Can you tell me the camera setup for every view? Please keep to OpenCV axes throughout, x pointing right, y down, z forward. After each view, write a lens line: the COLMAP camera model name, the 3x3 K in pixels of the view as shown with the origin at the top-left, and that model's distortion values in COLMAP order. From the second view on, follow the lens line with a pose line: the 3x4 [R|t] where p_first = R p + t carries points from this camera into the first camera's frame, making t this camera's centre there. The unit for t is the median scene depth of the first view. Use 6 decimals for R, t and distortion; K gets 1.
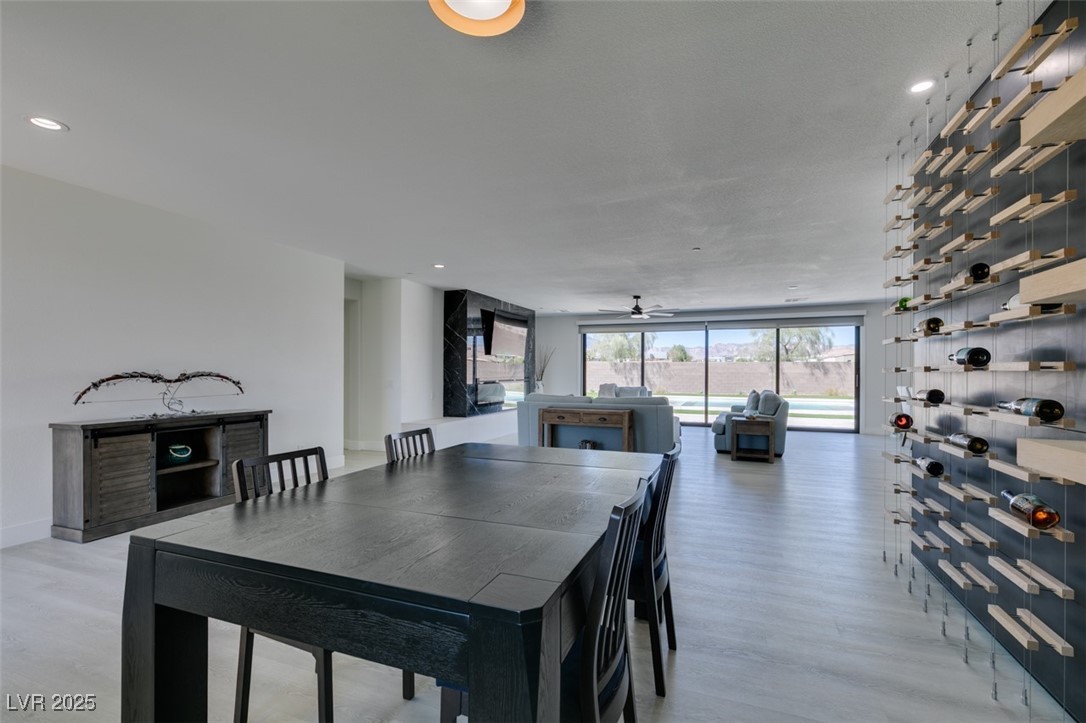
lens RADIAL K [[486.8, 0, 544.3], [0, 486.8, 367.1], [0, 0, 1]] dist [0.024038, -0.010325]
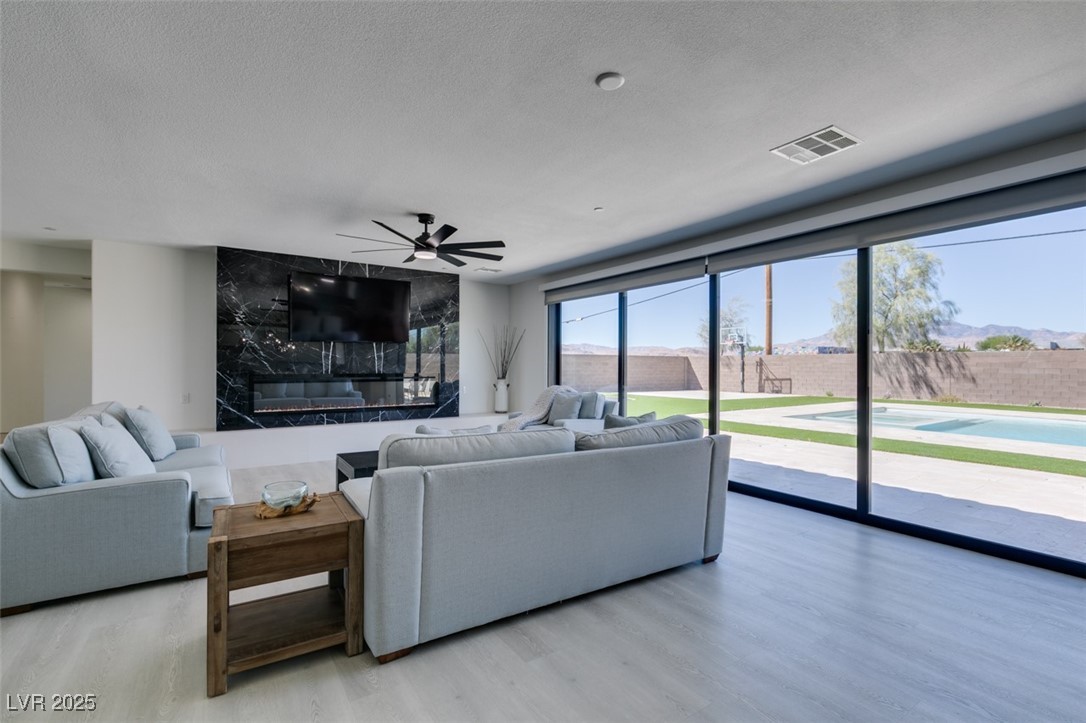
lens RADIAL K [[486.8, 0, 544.3], [0, 486.8, 367.1], [0, 0, 1]] dist [0.024038, -0.010325]
pose [[0.815743, 0.002035, -0.578412, 0.799911], [0.005870, 0.999913, 0.011797, 0.009338], [0.578385, -0.013018, 0.815660, 0.910940]]
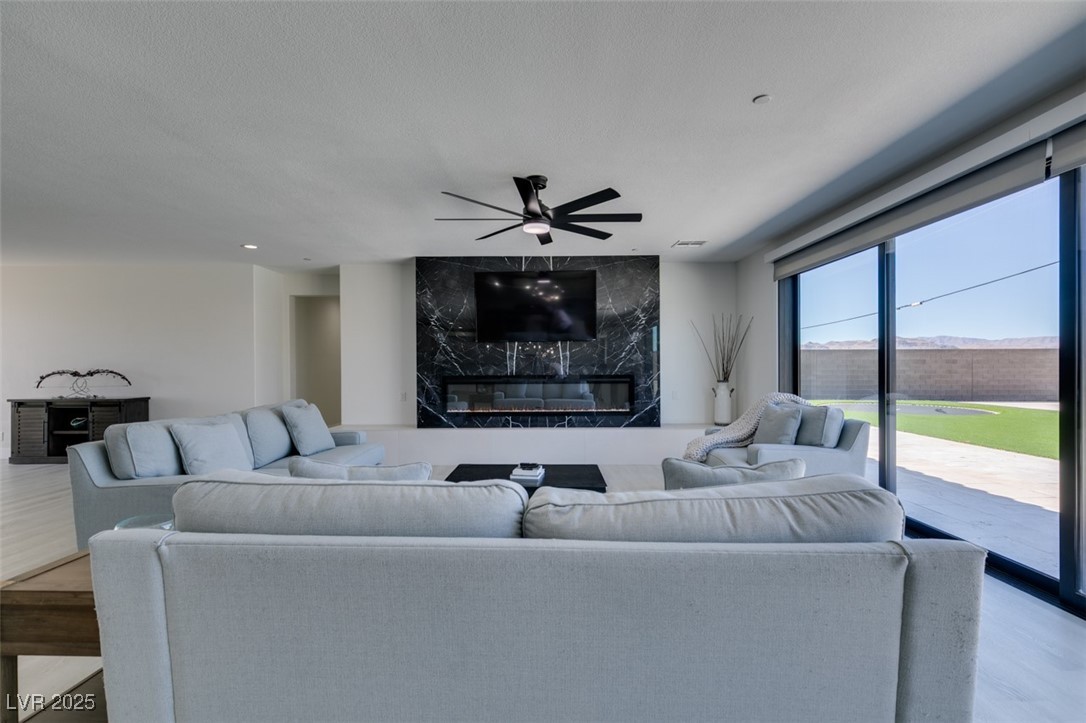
lens RADIAL K [[486.8, 0, 544.3], [0, 486.8, 367.1], [0, 0, 1]] dist [0.024038, -0.010325]
pose [[0.348802, -0.002851, -0.937192, 0.783803], [0.017491, 0.999841, 0.003468, 0.014051], [0.937033, -0.017602, 0.348796, 1.195355]]
